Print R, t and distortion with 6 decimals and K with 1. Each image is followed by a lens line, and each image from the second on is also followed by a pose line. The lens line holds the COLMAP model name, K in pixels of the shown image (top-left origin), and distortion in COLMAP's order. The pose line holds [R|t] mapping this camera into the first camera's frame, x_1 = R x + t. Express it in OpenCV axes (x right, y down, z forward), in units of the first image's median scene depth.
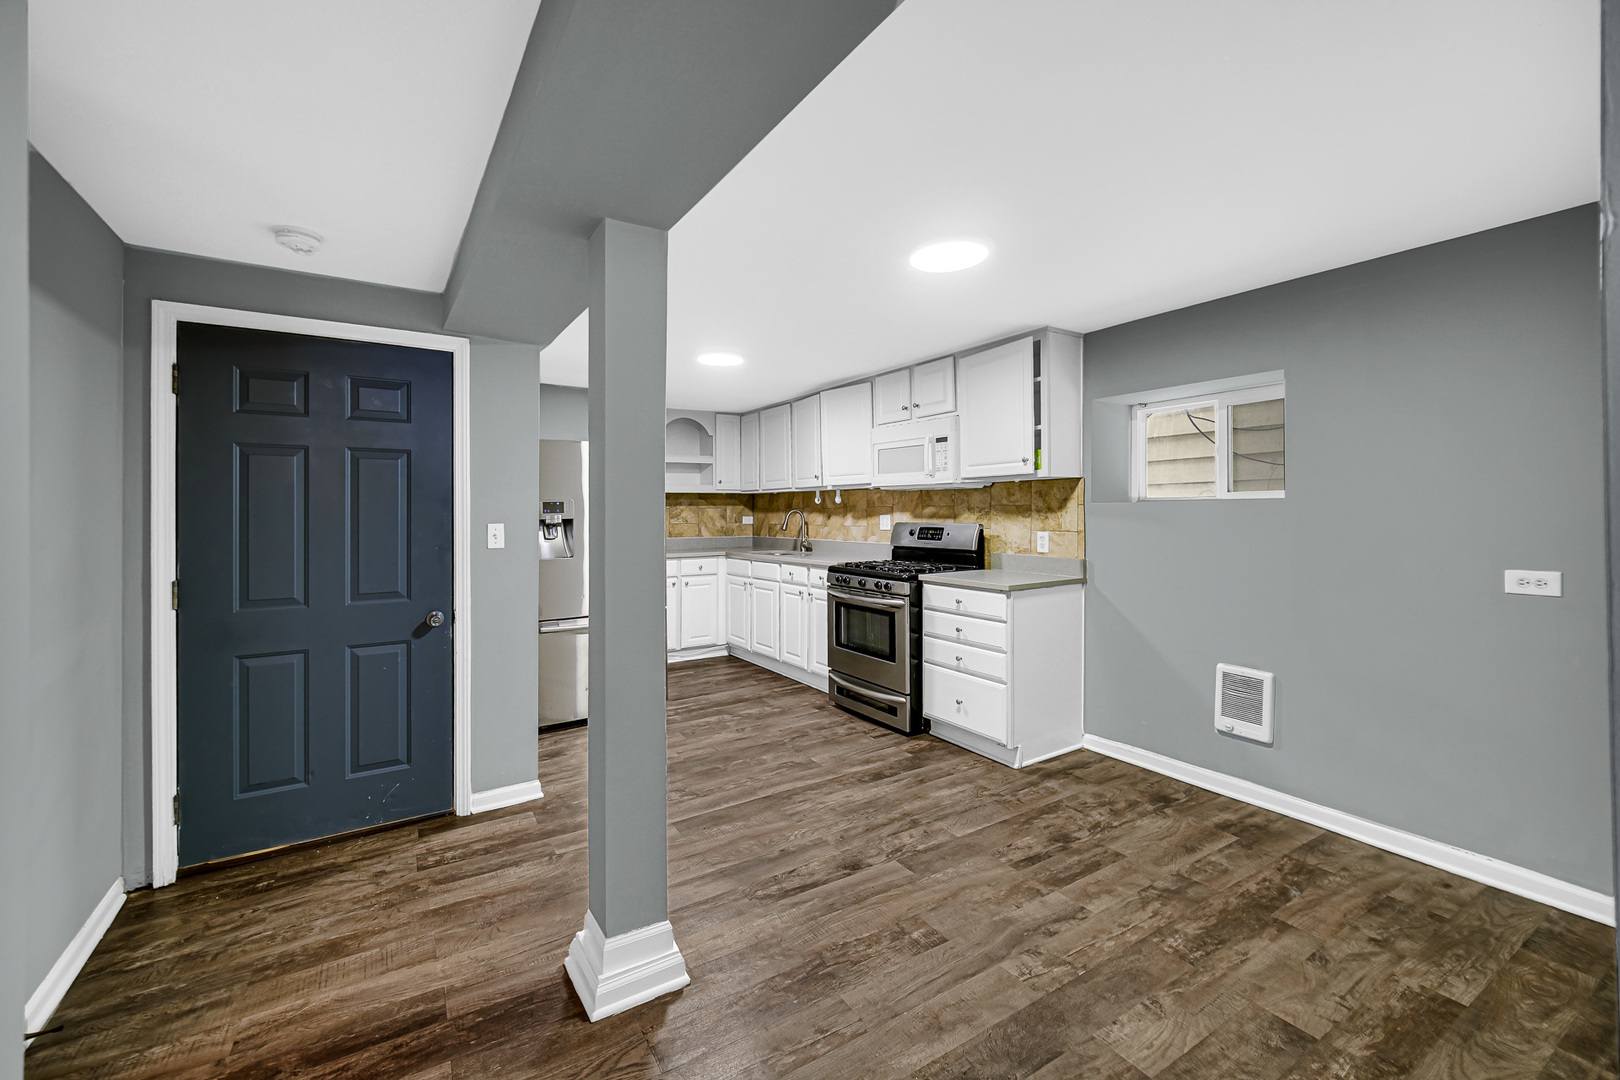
lens RADIAL K [[642.0, 0, 769.0], [0, 642.0, 508.5], [0, 0, 1]] dist [0.001596, -0.000047]
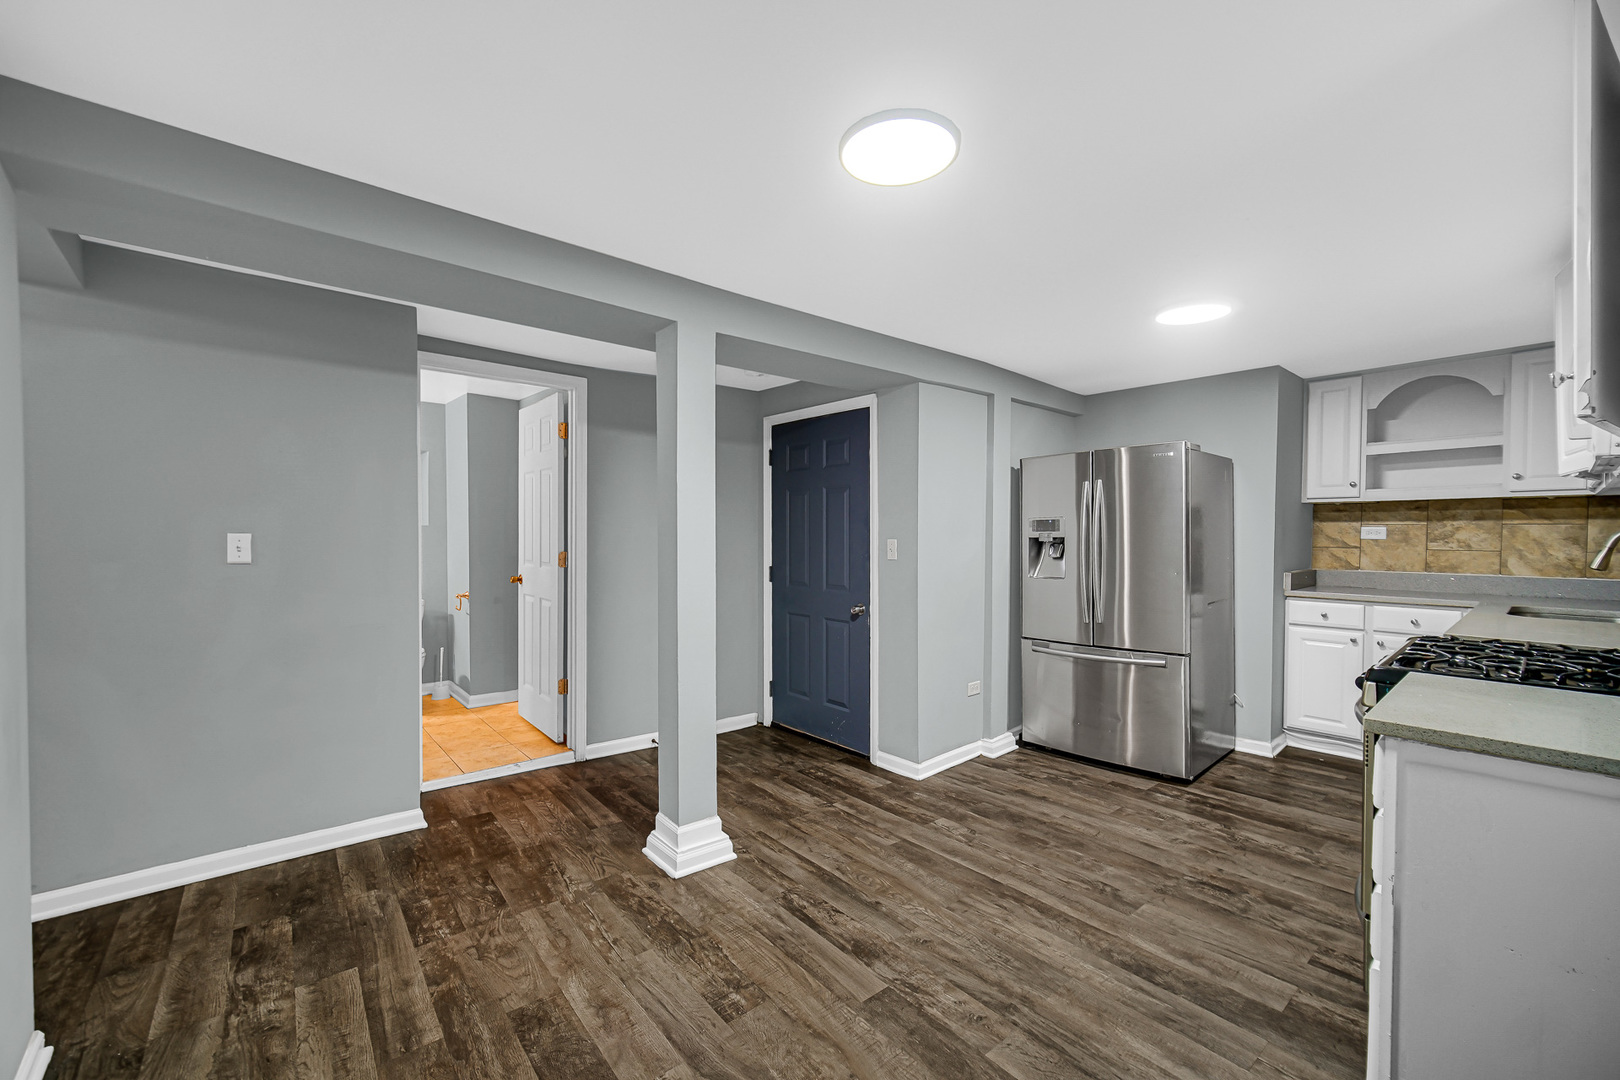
lens RADIAL K [[645.9, 0, 810.0], [0, 645.9, 540.0], [0, 0, 1]] dist [-0.000163, -0.000298]
pose [[0.176809, 0.017378, -0.984092, 0.810608], [0.002595, 0.999832, 0.018123, 0.002936], [0.984242, -0.005758, 0.176734, 0.678689]]
